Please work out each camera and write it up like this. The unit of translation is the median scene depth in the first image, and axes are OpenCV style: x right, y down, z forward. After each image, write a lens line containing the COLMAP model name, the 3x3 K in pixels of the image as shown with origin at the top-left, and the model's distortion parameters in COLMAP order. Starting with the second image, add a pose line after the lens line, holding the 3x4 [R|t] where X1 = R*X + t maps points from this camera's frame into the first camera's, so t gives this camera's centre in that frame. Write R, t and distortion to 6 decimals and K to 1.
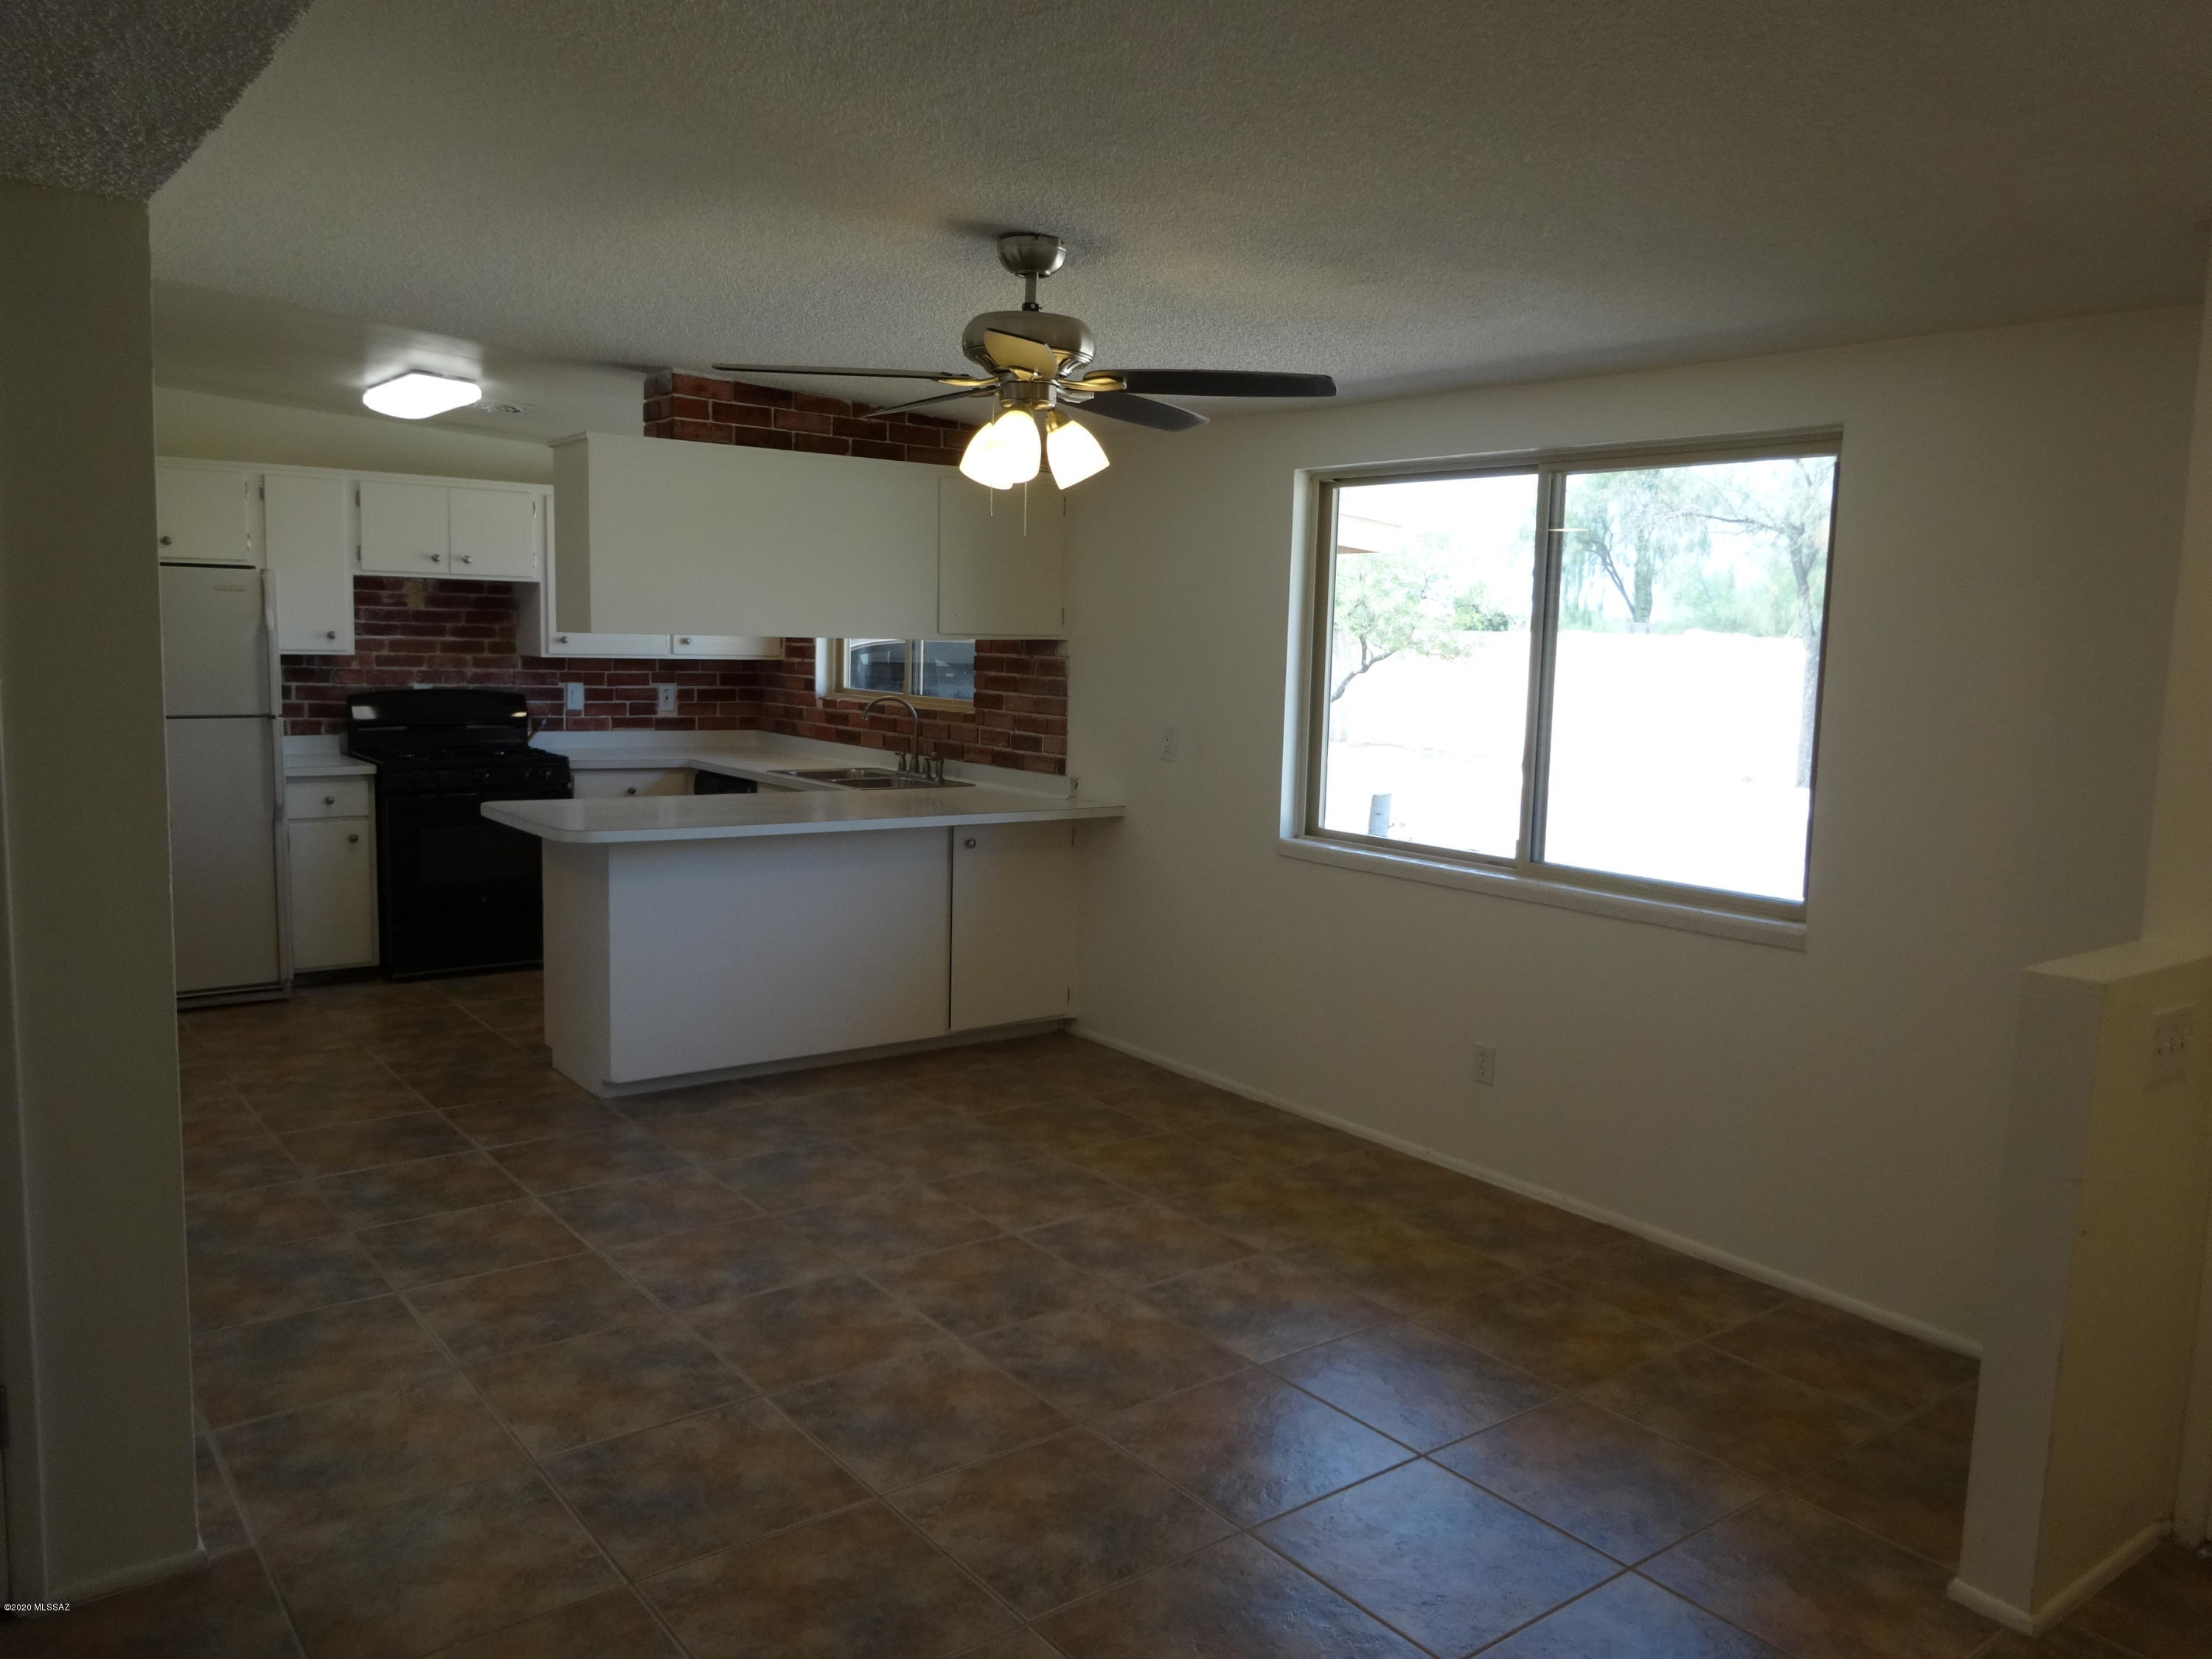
lens RADIAL K [[1656.3, 0, 1114.8], [0, 1656.3, 837.2], [0, 0, 1]] dist [-0.001181, -0.000999]
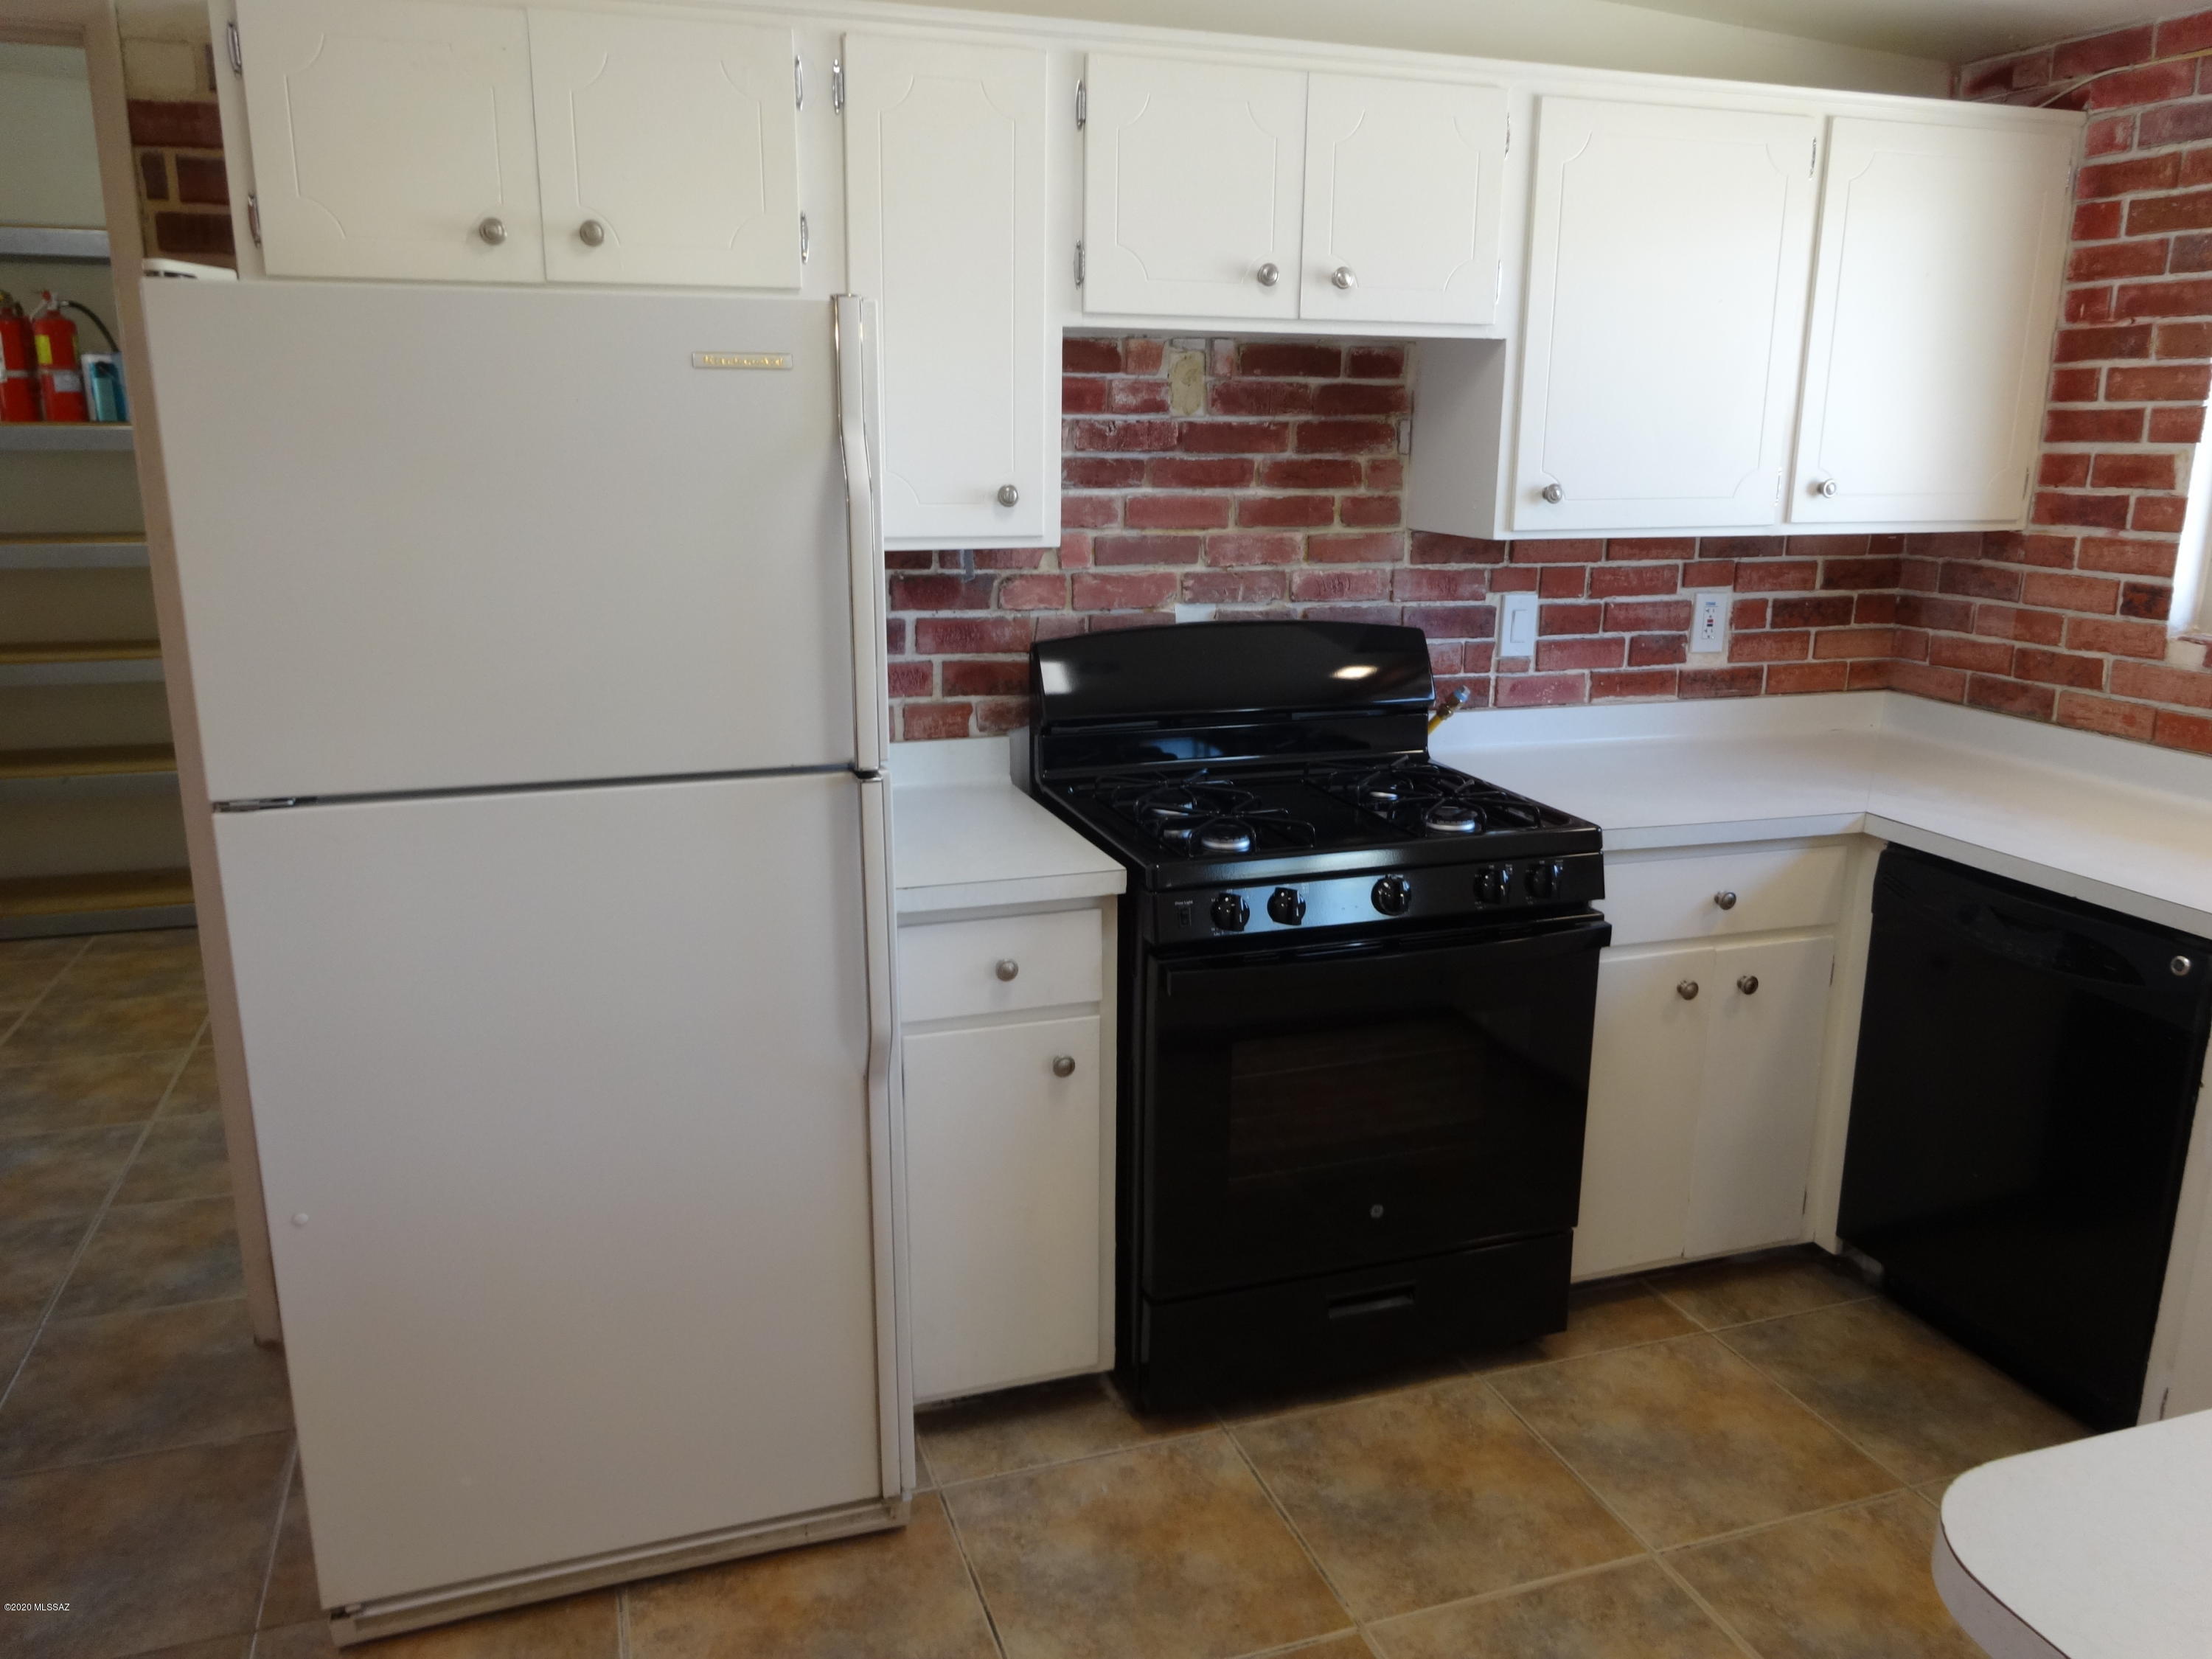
lens RADIAL K [[1656.3, 0, 1114.8], [0, 1656.3, 837.2], [0, 0, 1]] dist [-0.001181, -0.000999]
pose [[0.949287, 0.055296, -0.309509, -0.308435], [-0.019514, 0.992877, 0.117533, -0.084039], [0.313804, -0.105533, 0.943605, 0.604796]]
